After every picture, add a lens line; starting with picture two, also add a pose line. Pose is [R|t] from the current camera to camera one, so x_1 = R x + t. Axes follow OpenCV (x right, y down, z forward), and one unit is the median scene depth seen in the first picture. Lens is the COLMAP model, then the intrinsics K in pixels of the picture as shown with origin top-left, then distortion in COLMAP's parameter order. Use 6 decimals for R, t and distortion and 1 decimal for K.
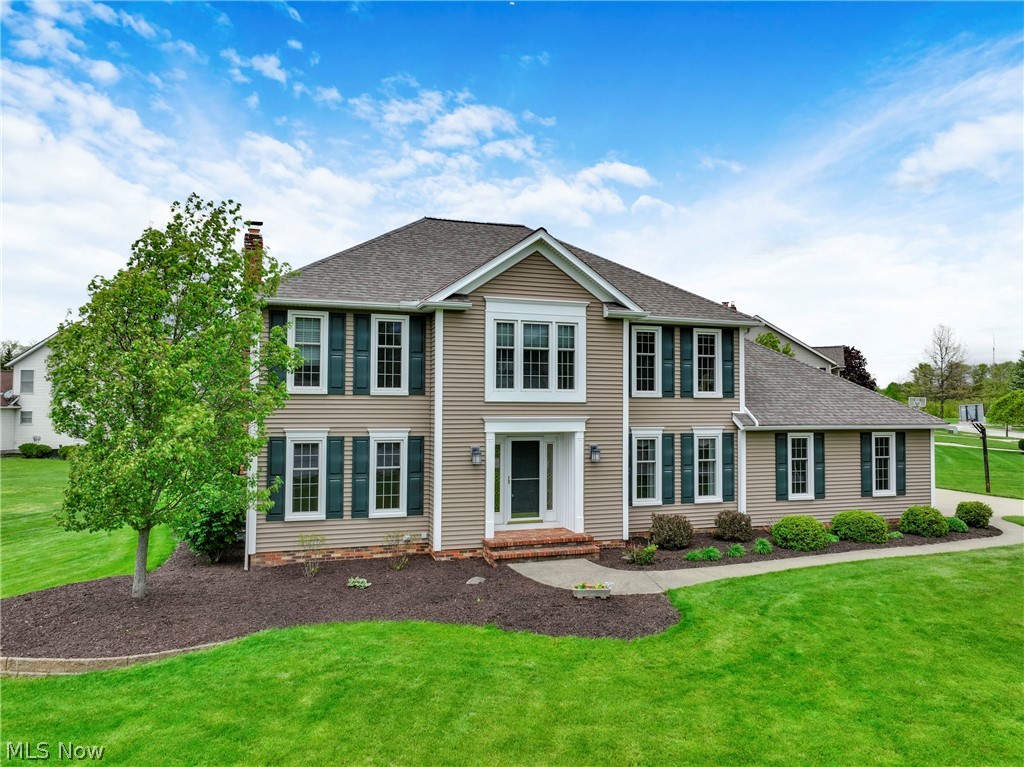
lens RADIAL K [[719.5, 0, 512.0], [0, 719.5, 383.5], [0, 0, 1]] dist [0.006668, 0.000859]
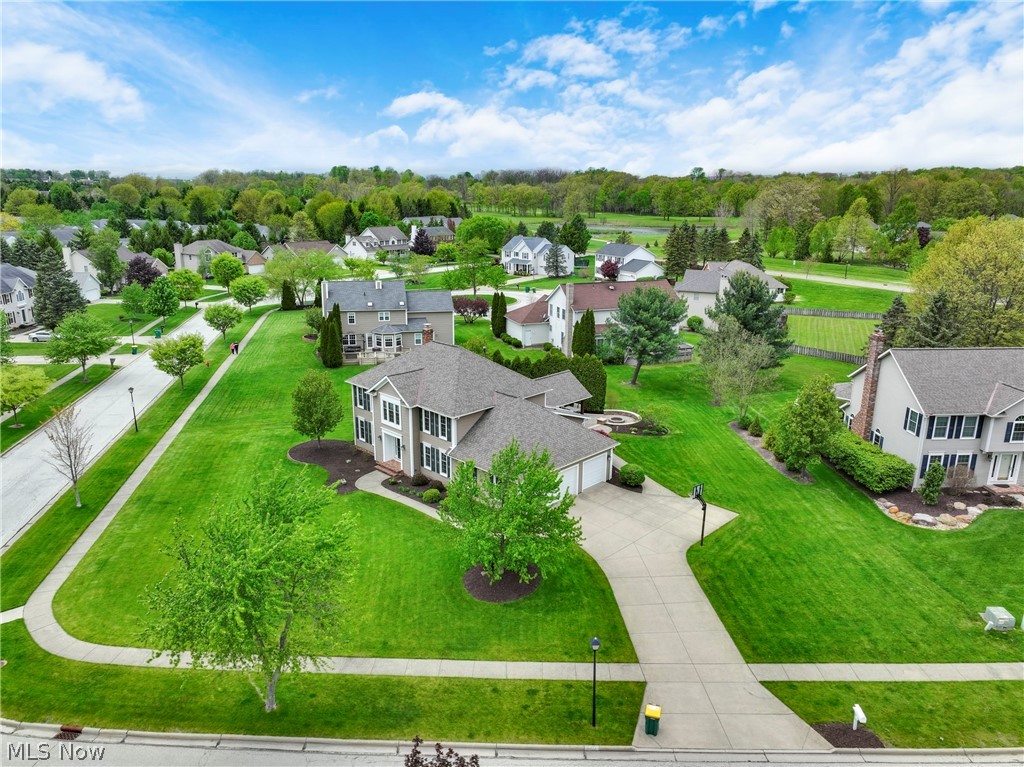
lens RADIAL K [[719.5, 0, 512.0], [0, 719.5, 383.5], [0, 0, 1]] dist [0.006668, 0.000859]
pose [[0.445735, 0.233674, -0.864128, 2.954873], [0.022564, 0.962088, 0.271803, -1.002201], [0.894880, -0.140650, 0.423564, 0.152179]]
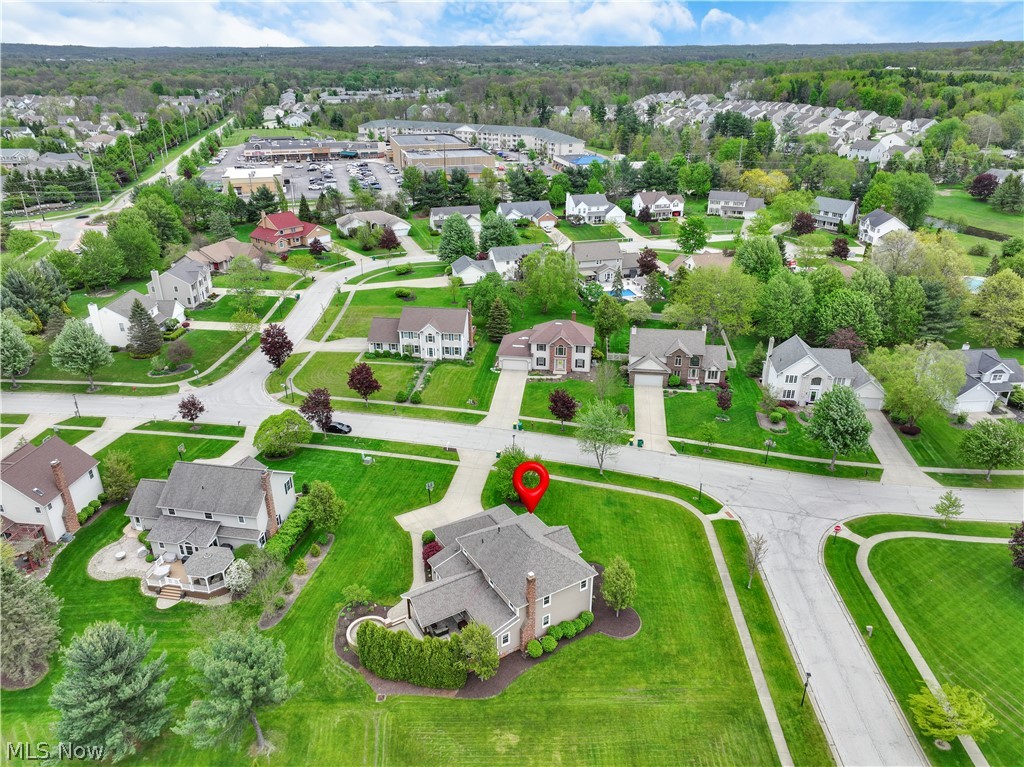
lens RADIAL K [[719.5, 0, 512.0], [0, 719.5, 383.5], [0, 0, 1]] dist [0.006668, 0.000859]
pose [[-0.220358, -0.416236, 0.882151, -3.711324], [-0.024894, 0.906486, 0.421500, -3.075561], [-0.975101, 0.070921, -0.210113, 2.280381]]
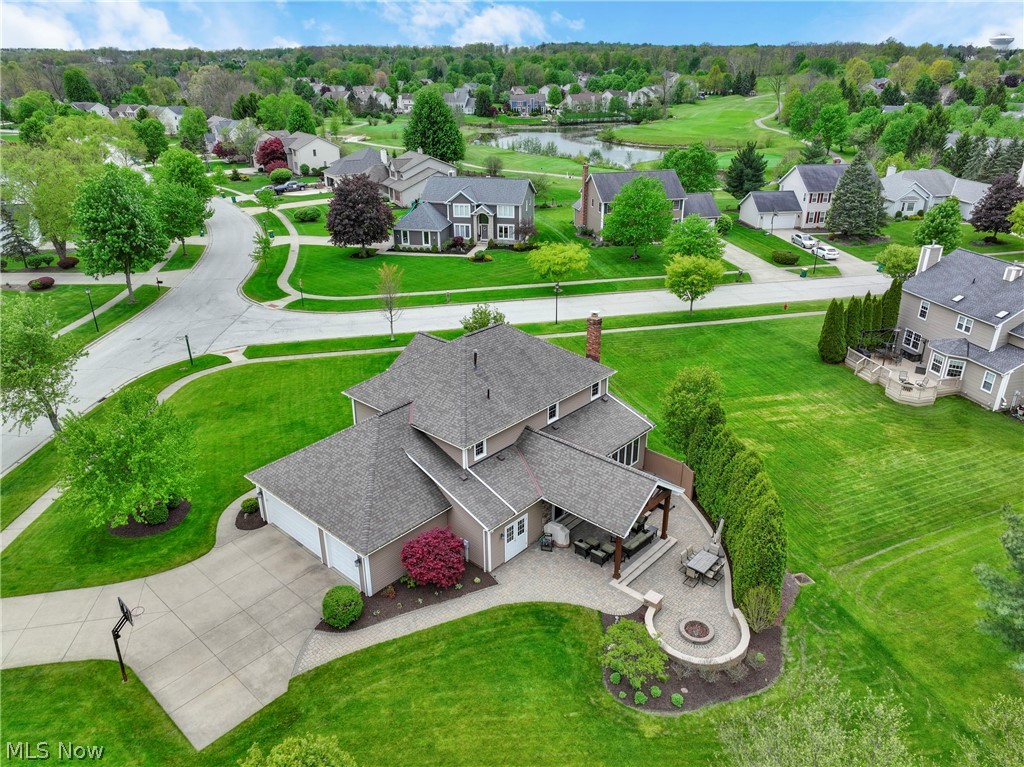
lens RADIAL K [[719.5, 0, 512.0], [0, 719.5, 383.5], [0, 0, 1]] dist [0.006668, 0.000859]
pose [[-0.873757, 0.196155, -0.445053, 0.980686], [0.012900, 0.924088, 0.381962, -1.058592], [0.486192, 0.328001, -0.809959, 3.414820]]
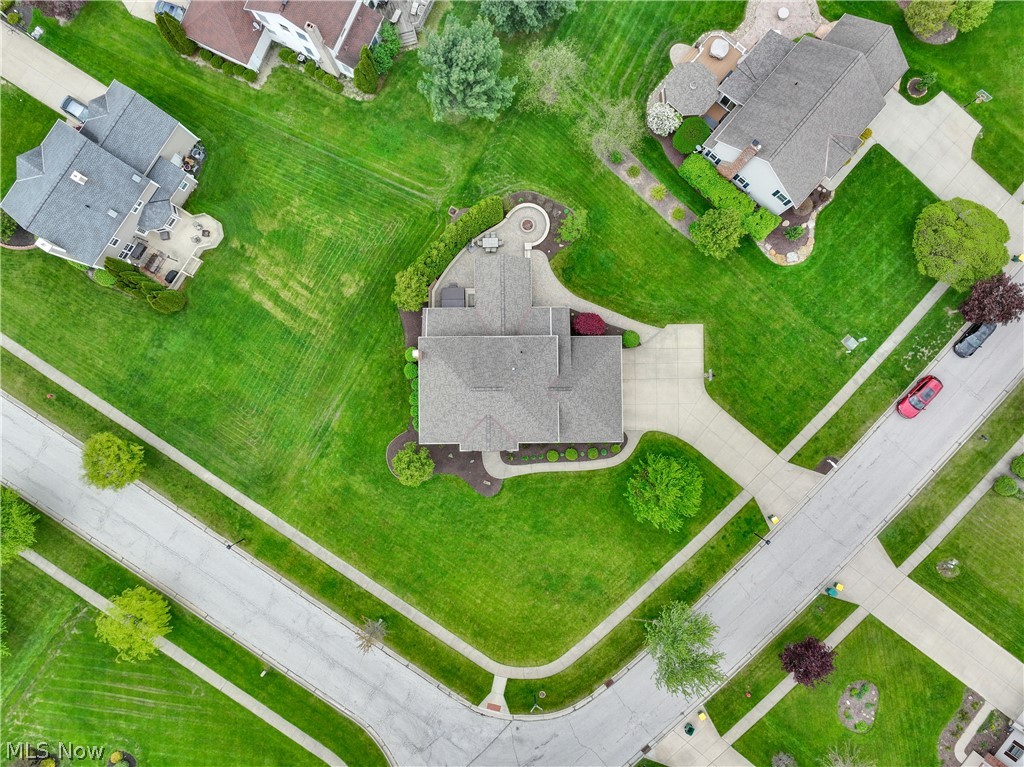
lens RADIAL K [[719.5, 0, 512.0], [0, 719.5, 383.5], [0, 0, 1]] dist [0.006668, 0.000859]
pose [[0.951350, 0.307632, -0.017210, 0.116077], [0.019006, -0.002841, 0.999815, -4.133738], [0.307526, -0.951501, -0.008549, 1.405792]]
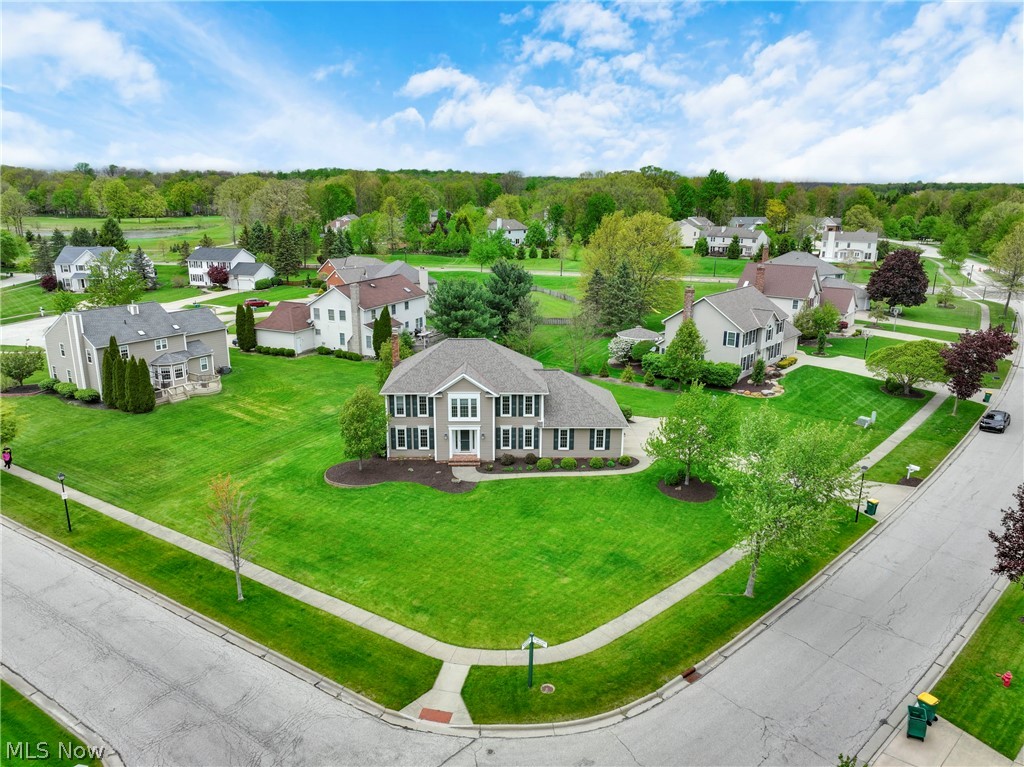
lens RADIAL K [[719.5, 0, 512.0], [0, 719.5, 383.5], [0, 0, 1]] dist [0.006668, 0.000859]
pose [[0.953318, 0.077845, -0.291764, 1.208684], [0.010205, 0.957344, 0.288769, -1.106836], [0.301797, -0.278266, 0.911859, -1.948193]]
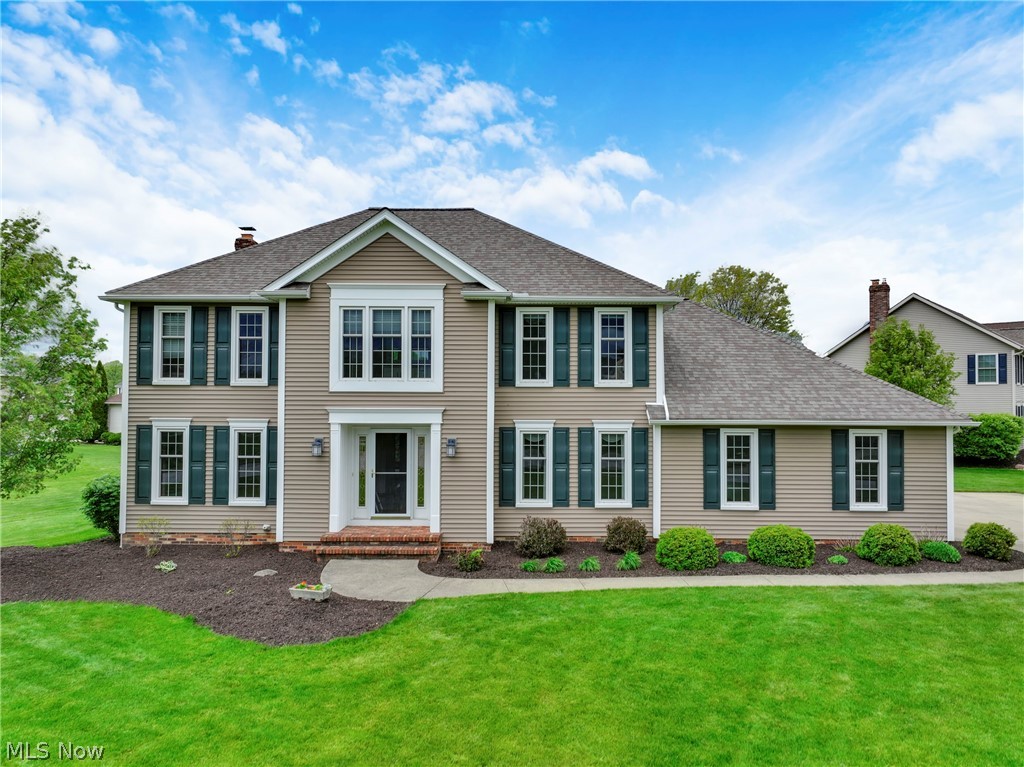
lens RADIAL K [[719.5, 0, 512.0], [0, 719.5, 383.5], [0, 0, 1]] dist [0.006668, 0.000859]
pose [[0.945061, -0.008768, -0.326776, 0.496232], [0.009948, 0.999949, 0.001941, 0.014268], [0.326742, -0.005085, 0.945100, 0.155229]]
